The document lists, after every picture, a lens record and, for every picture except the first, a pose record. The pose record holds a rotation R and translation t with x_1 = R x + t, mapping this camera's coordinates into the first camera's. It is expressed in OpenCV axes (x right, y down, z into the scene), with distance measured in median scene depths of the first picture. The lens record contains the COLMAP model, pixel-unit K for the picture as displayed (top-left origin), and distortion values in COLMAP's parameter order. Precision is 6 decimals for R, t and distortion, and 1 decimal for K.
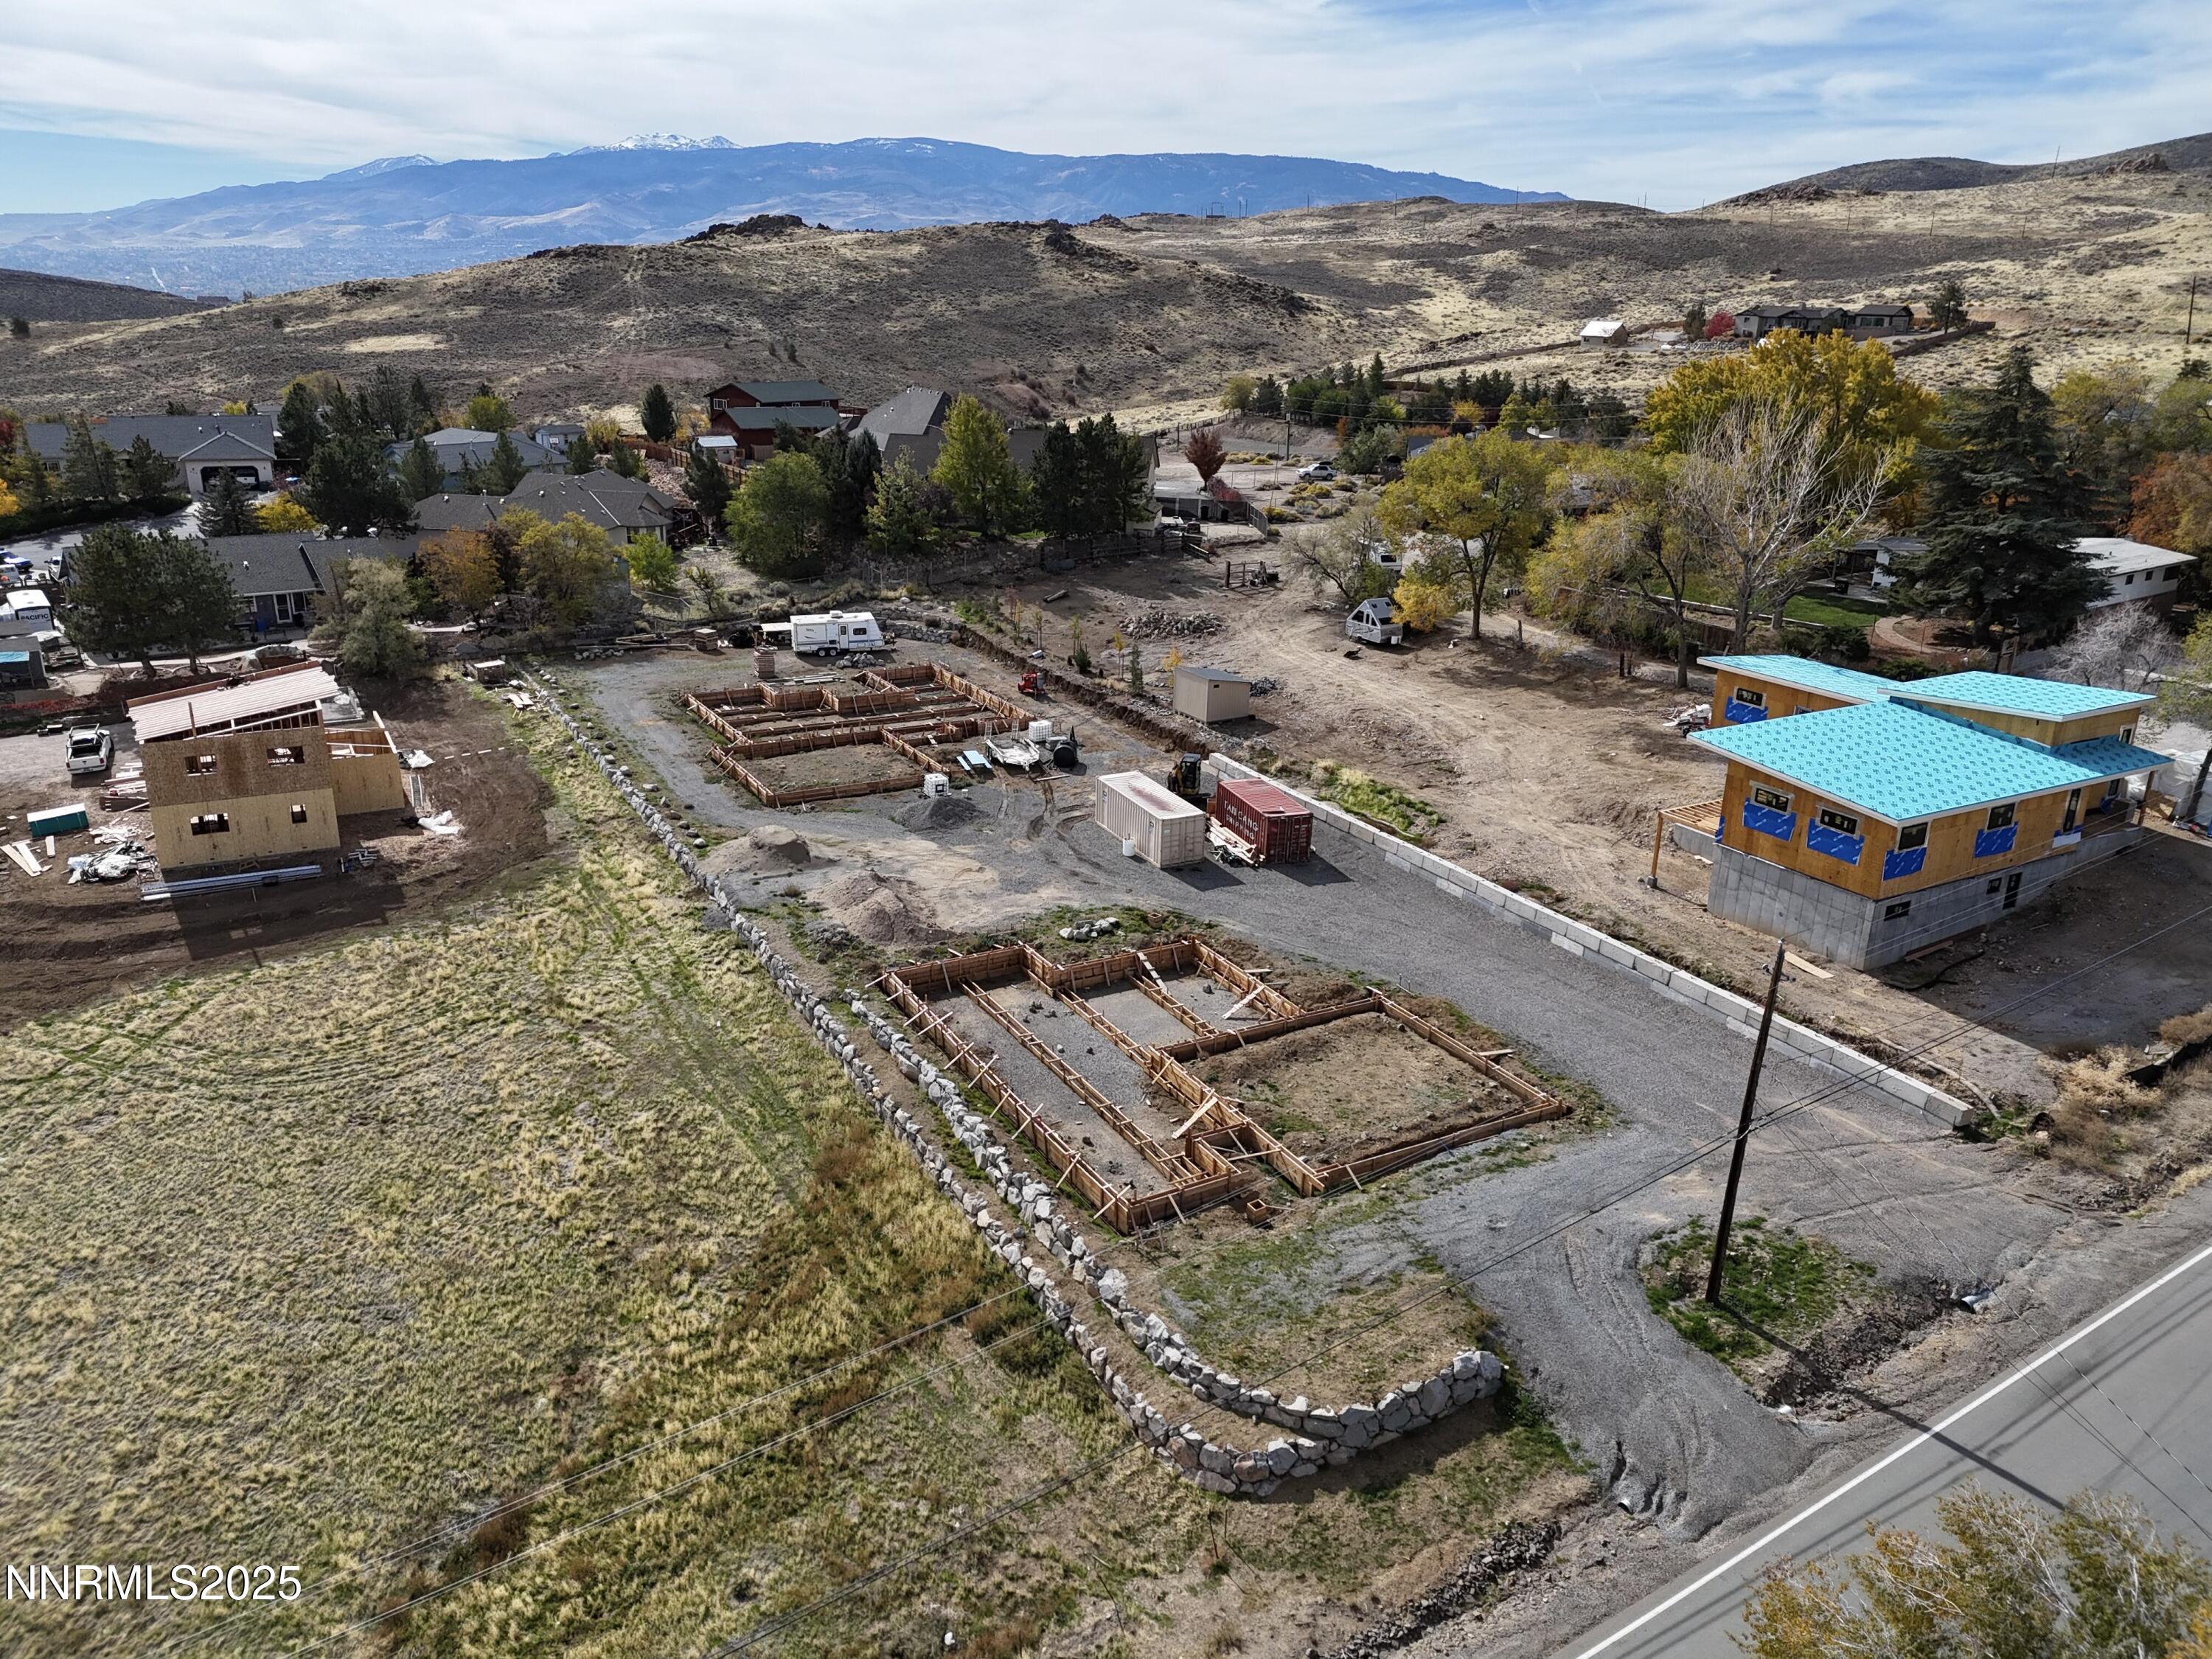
lens RADIAL K [[1614.7, 0, 1105.1], [0, 1614.7, 823.0], [0, 0, 1]] dist [0.082643, -0.084775]
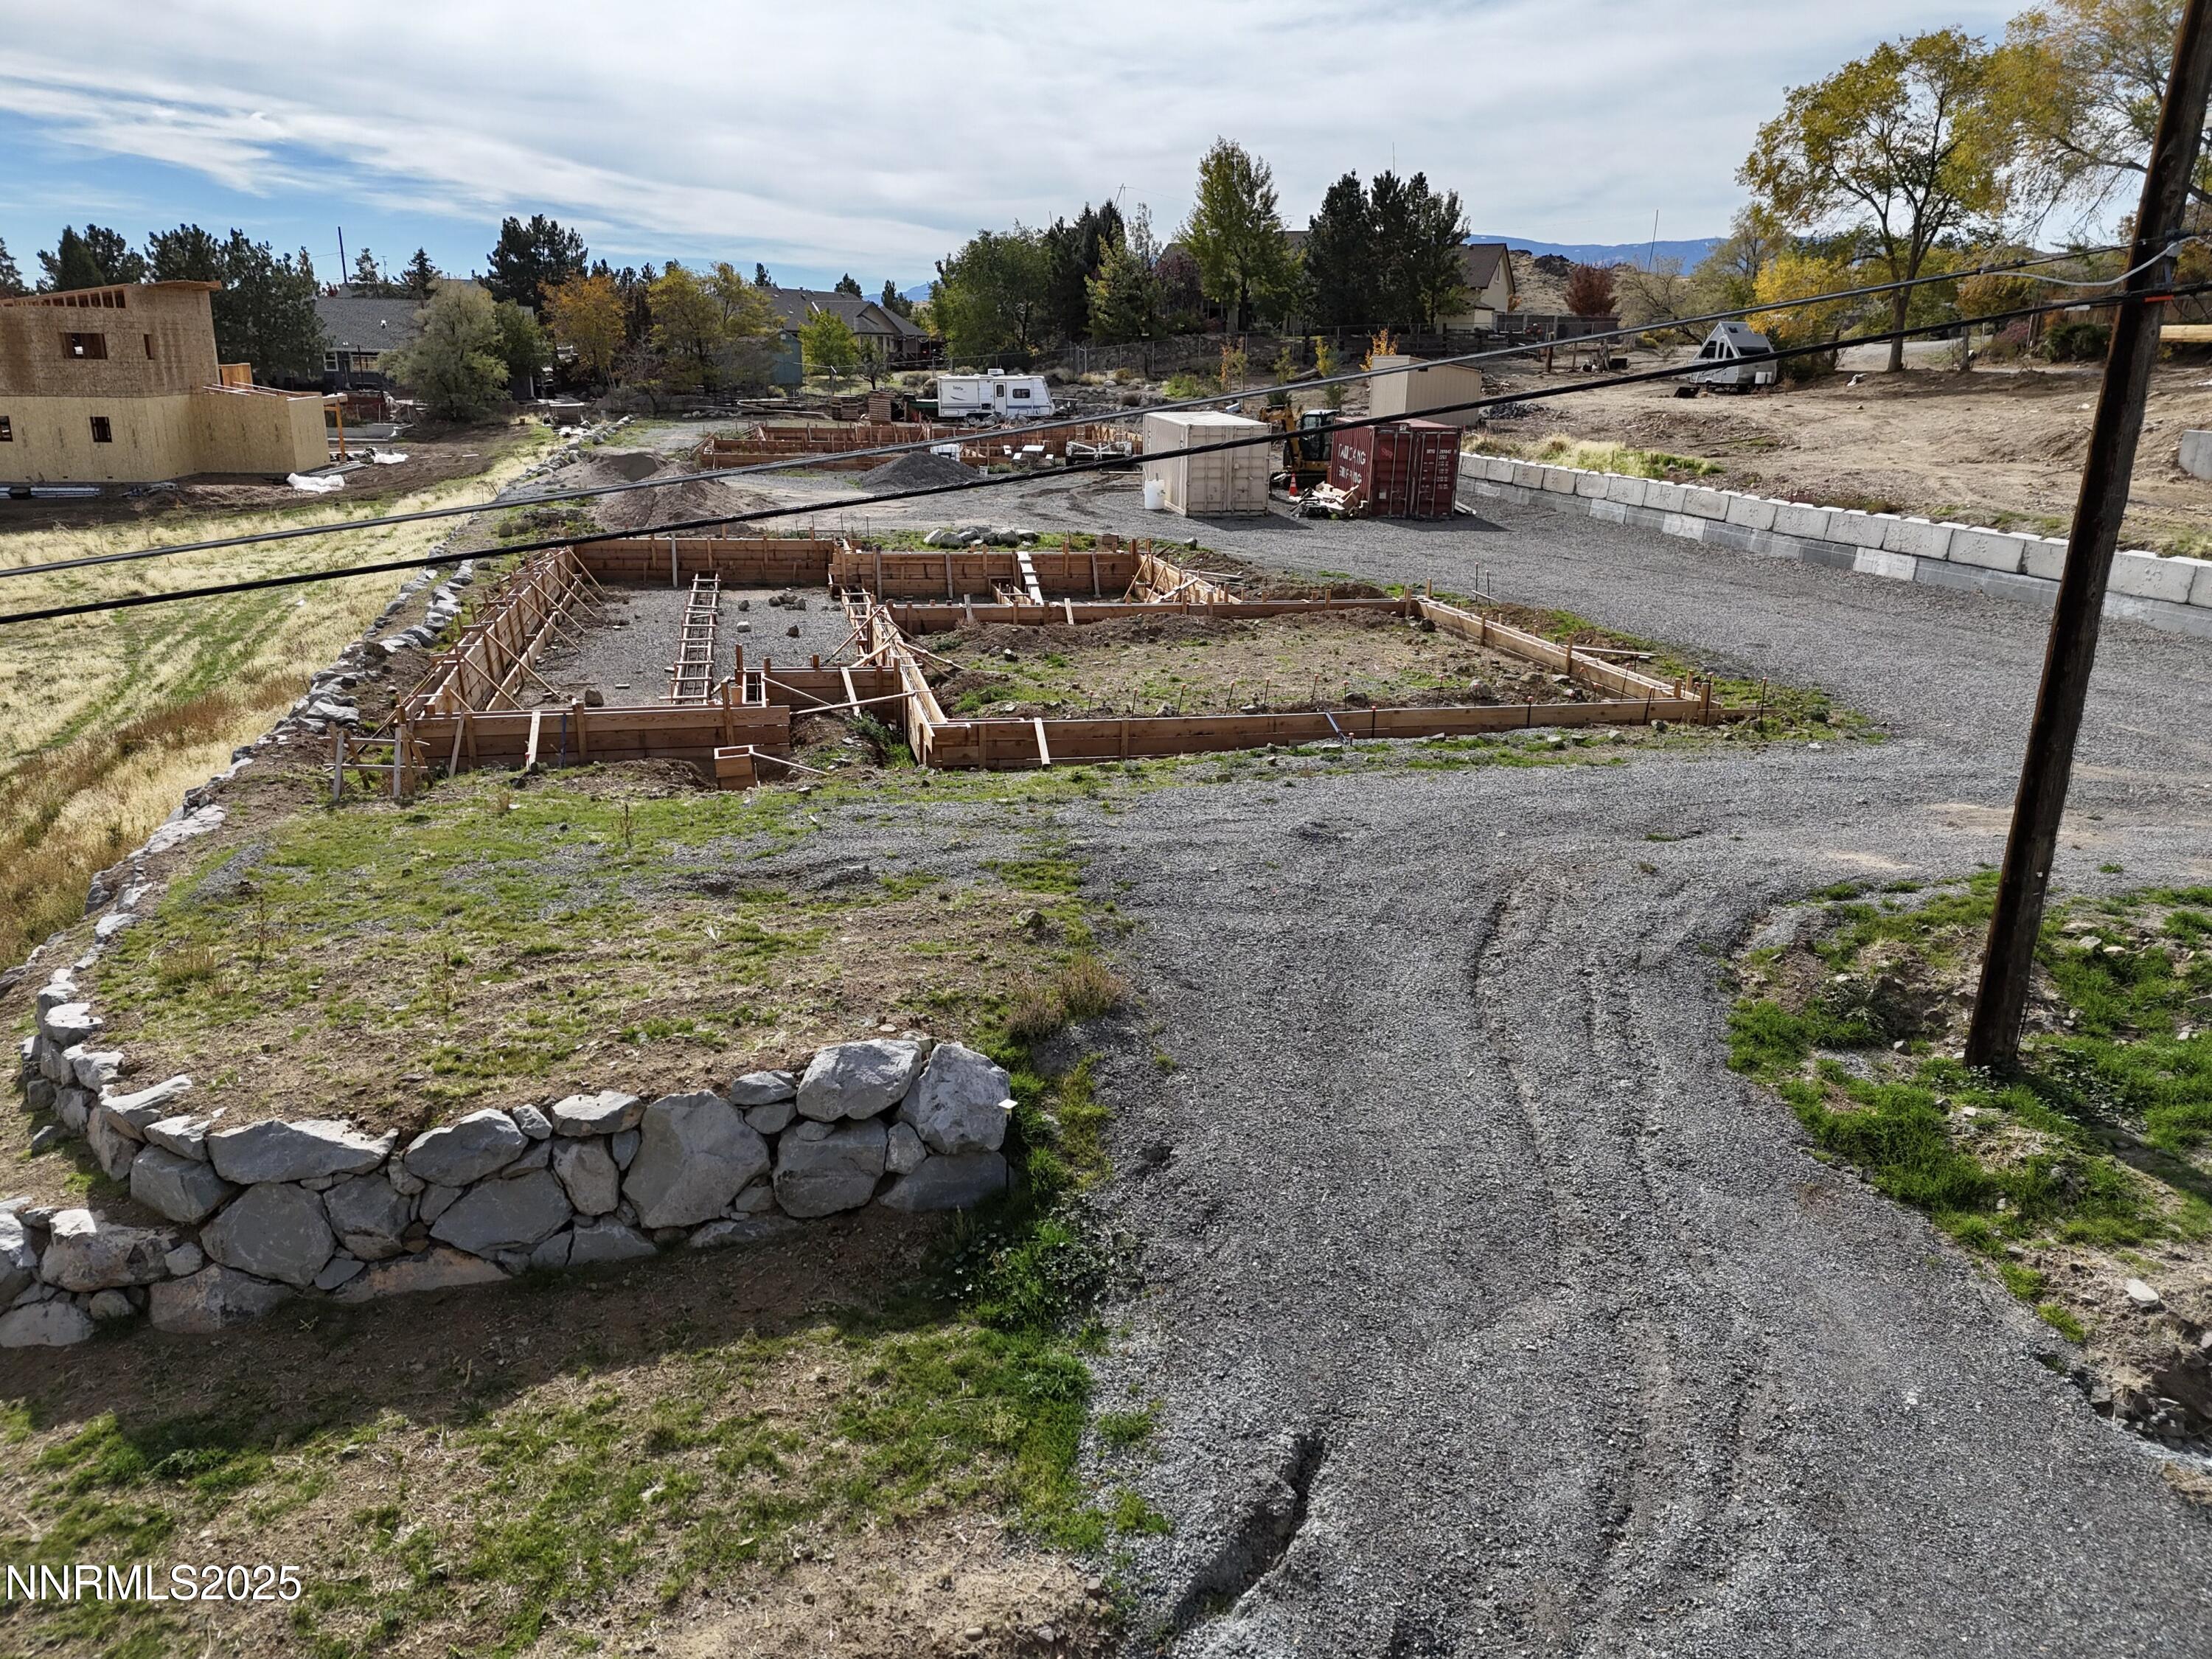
lens RADIAL K [[1614.7, 0, 1105.1], [0, 1614.7, 823.0], [0, 0, 1]] dist [0.082643, -0.084775]
pose [[0.954128, 0.074116, -0.290081, 0.186370], [-0.089629, 0.995150, -0.040543, 0.167106], [0.285669, 0.064683, 0.956143, 0.424506]]
